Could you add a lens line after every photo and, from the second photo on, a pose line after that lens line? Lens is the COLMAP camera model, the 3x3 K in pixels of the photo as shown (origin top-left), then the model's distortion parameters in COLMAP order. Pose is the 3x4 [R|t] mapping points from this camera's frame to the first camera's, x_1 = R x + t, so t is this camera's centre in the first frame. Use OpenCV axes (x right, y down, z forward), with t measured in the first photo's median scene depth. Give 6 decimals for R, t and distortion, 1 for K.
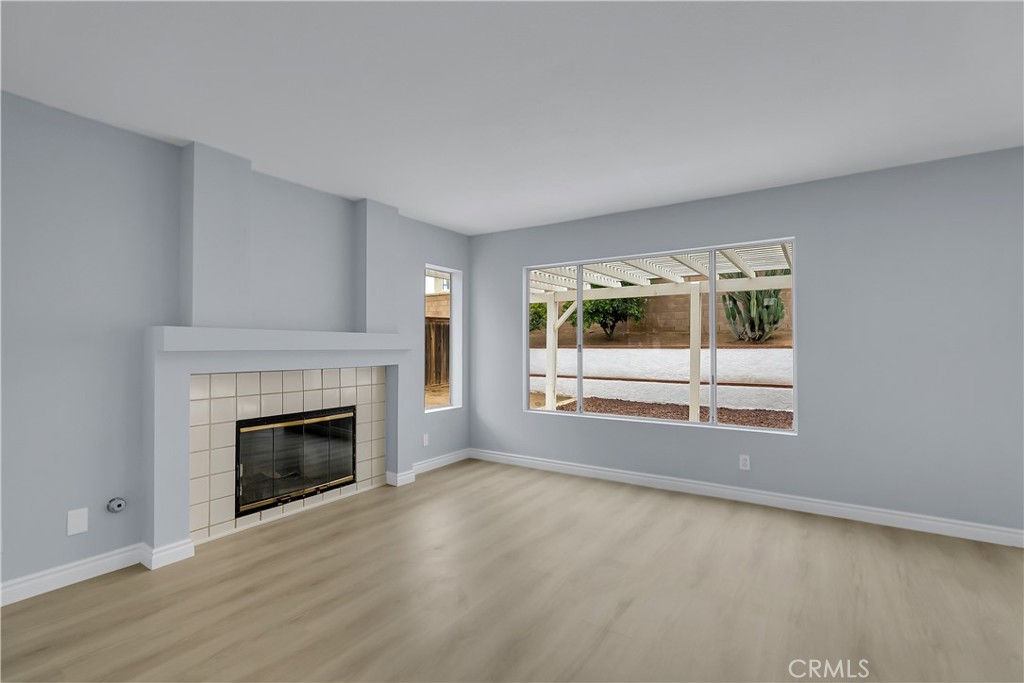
lens RADIAL K [[468.5, 0, 513.1], [0, 468.5, 339.2], [0, 0, 1]] dist [0.001798, 0.000205]
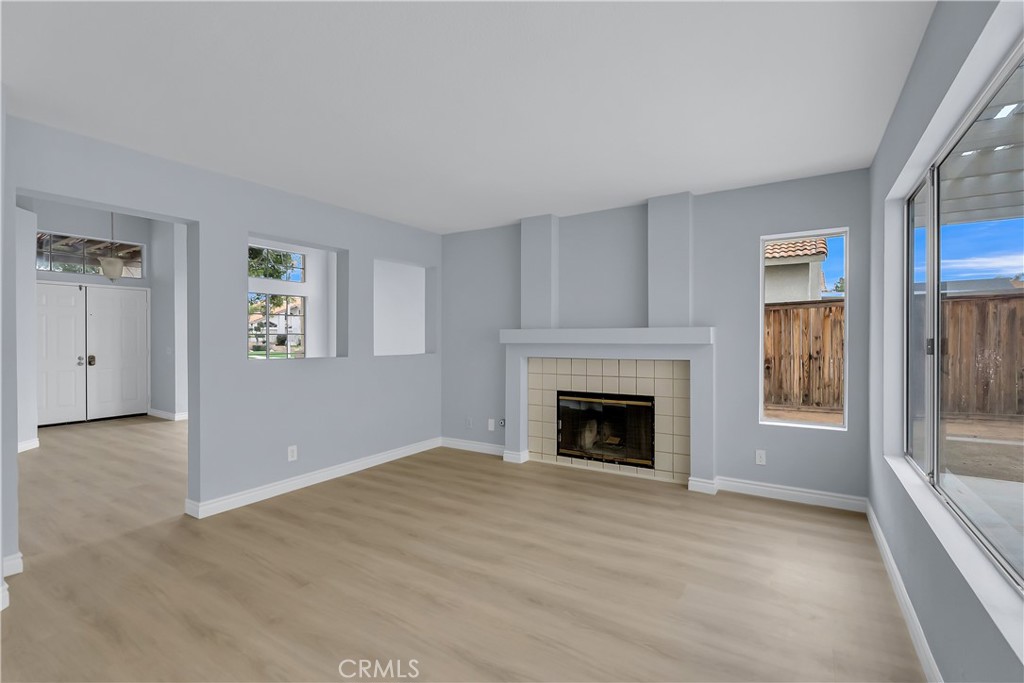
lens RADIAL K [[468.5, 0, 513.2], [0, 468.5, 340.5], [0, 0, 1]] dist [0.001798, 0.000205]
pose [[0.013865, 0.000757, -0.999904, 0.787187], [0.016735, 0.999859, 0.000989, 0.010408], [0.999764, -0.016747, 0.013850, 0.741060]]
